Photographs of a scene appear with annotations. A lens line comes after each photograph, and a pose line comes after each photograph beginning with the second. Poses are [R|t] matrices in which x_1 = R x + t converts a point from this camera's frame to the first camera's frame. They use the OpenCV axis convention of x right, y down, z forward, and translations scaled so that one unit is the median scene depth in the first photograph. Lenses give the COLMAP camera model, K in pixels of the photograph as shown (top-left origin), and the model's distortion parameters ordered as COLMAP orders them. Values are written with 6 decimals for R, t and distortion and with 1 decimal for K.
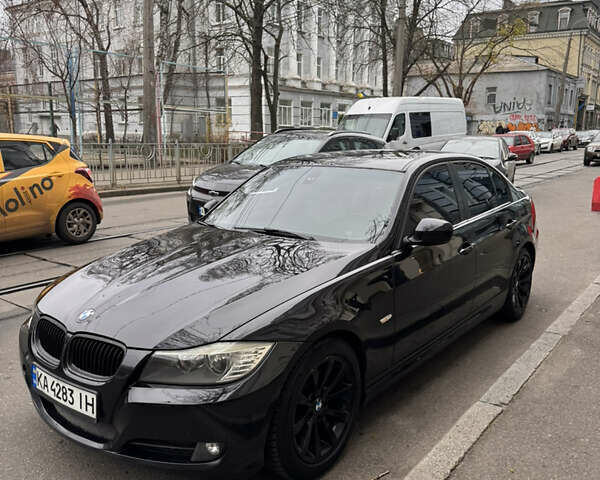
lens RADIAL K [[558.5, 0, 300.0], [0, 558.5, 240.0], [0, 0, 1]] dist [0.017847, -0.031146]
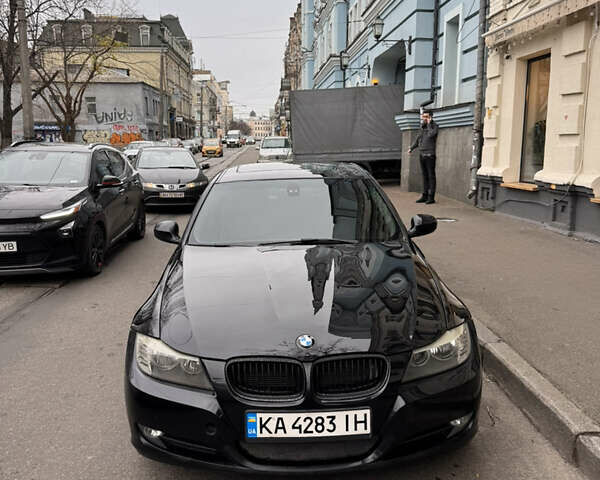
lens RADIAL K [[558.5, 0, 300.0], [0, 558.5, 240.0], [0, 0, 1]] dist [0.017847, -0.031146]
pose [[0.766064, -0.119865, 0.631489, -0.967208], [0.130340, 0.991016, 0.029991, -0.063815], [-0.629410, 0.059333, 0.774805, 0.261214]]
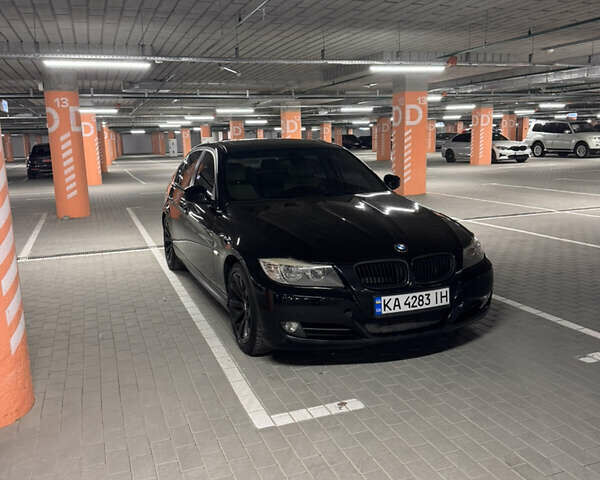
lens RADIAL K [[535.1, 0, 300.0], [0, 535.1, 240.0], [0, 0, 1]] dist [0.001562, -0.004346]
pose [[0.526820, -0.165576, 0.833694, -1.574127], [0.182587, 0.979990, 0.079253, -0.024878], [-0.830134, 0.110469, 0.546510, 0.497958]]
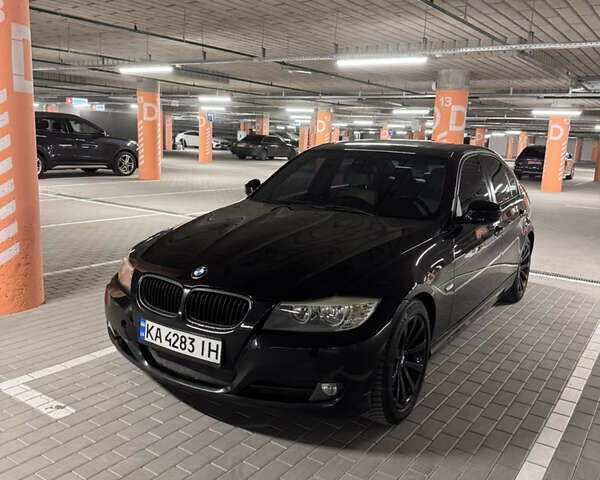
lens RADIAL K [[558.5, 0, 300.0], [0, 558.5, 240.0], [0, 0, 1]] dist [0.017847, -0.031146]
pose [[0.993089, 0.032484, 0.112780, -0.313147], [-0.032014, 0.999470, -0.005981, 0.074000], [-0.112915, 0.002329, 0.993602, -0.089409]]
